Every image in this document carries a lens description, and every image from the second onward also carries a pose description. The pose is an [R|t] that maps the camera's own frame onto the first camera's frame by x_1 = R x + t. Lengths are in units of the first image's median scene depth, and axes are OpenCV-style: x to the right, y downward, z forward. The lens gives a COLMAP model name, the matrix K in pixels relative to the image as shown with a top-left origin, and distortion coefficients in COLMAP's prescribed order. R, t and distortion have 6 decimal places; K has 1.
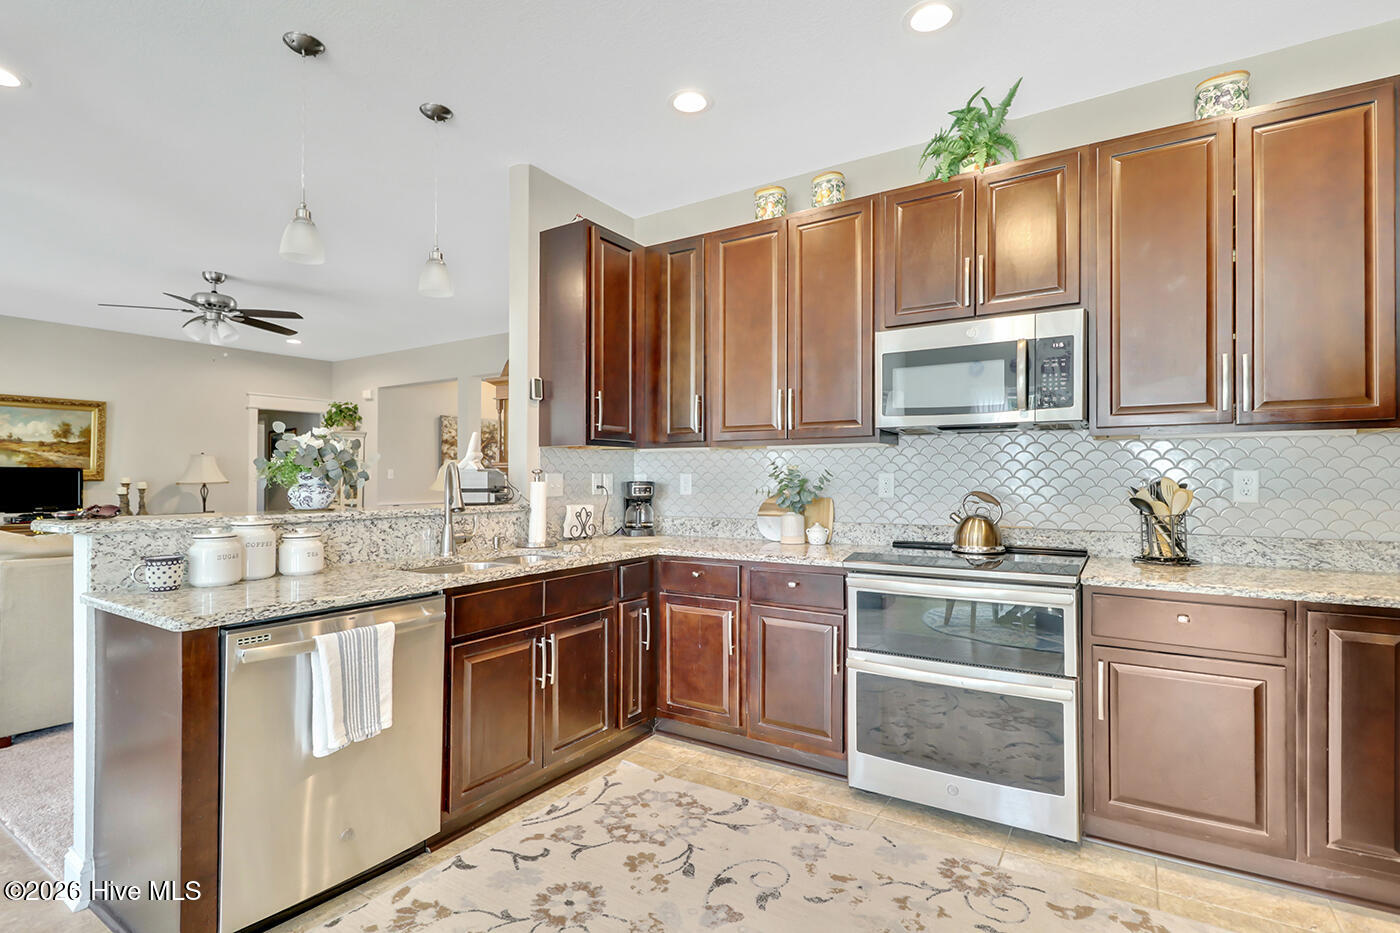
lens RADIAL K [[666.9, 0, 703.7], [0, 666.9, 476.5], [0, 0, 1]] dist [-0.000891, -0.005398]
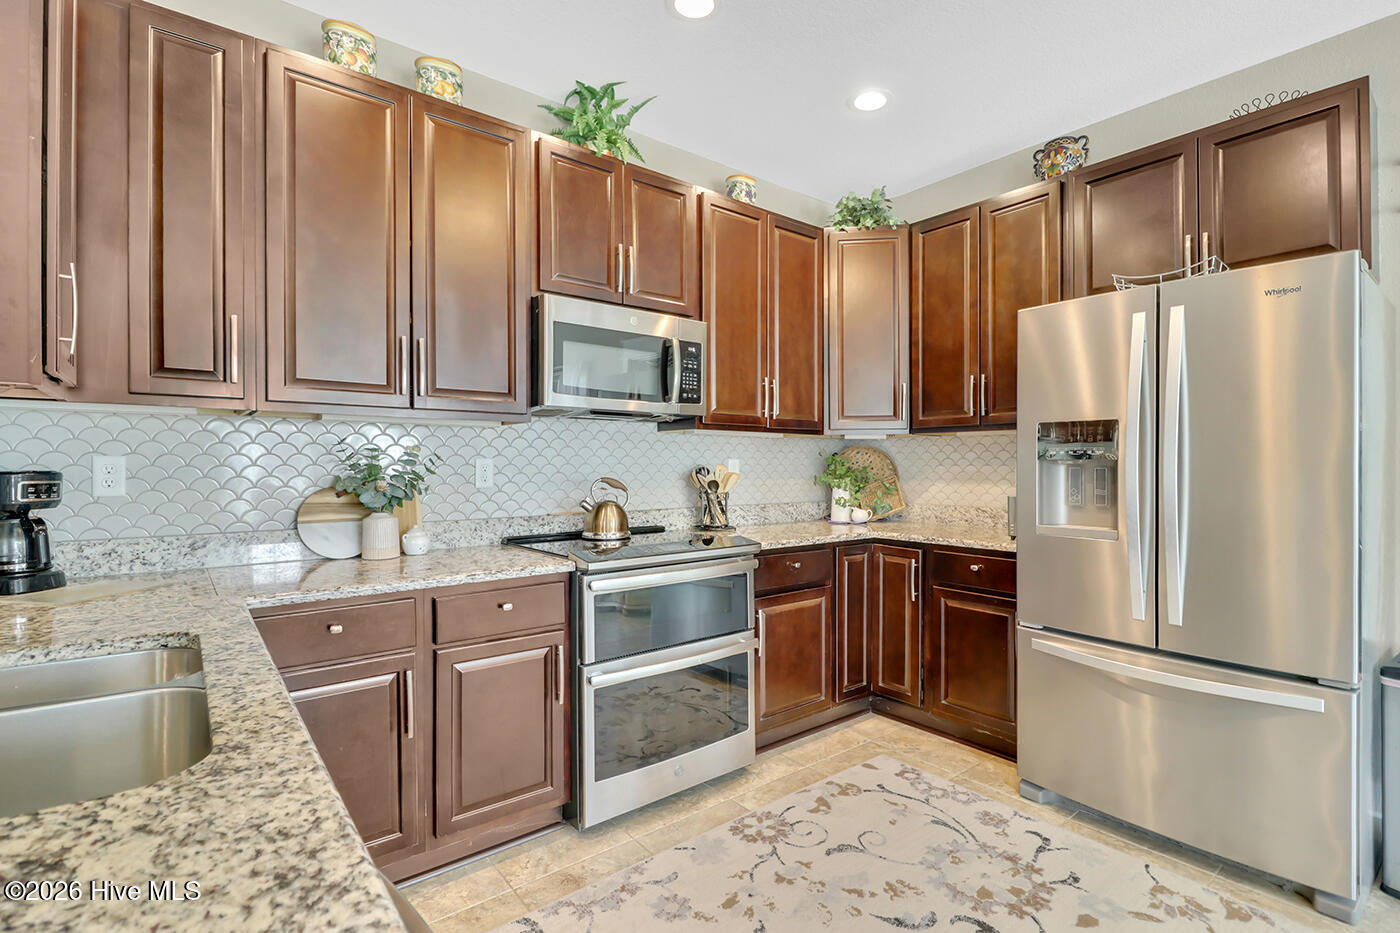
lens RADIAL K [[666.9, 0, 701.5], [0, 666.9, 459.2], [0, 0, 1]] dist [-0.000891, -0.005398]
pose [[0.341003, 0.005355, 0.940047, -0.497286], [-0.004018, 0.999983, -0.004238, -0.001848], [-0.940054, -0.002332, 0.341019, 0.536935]]
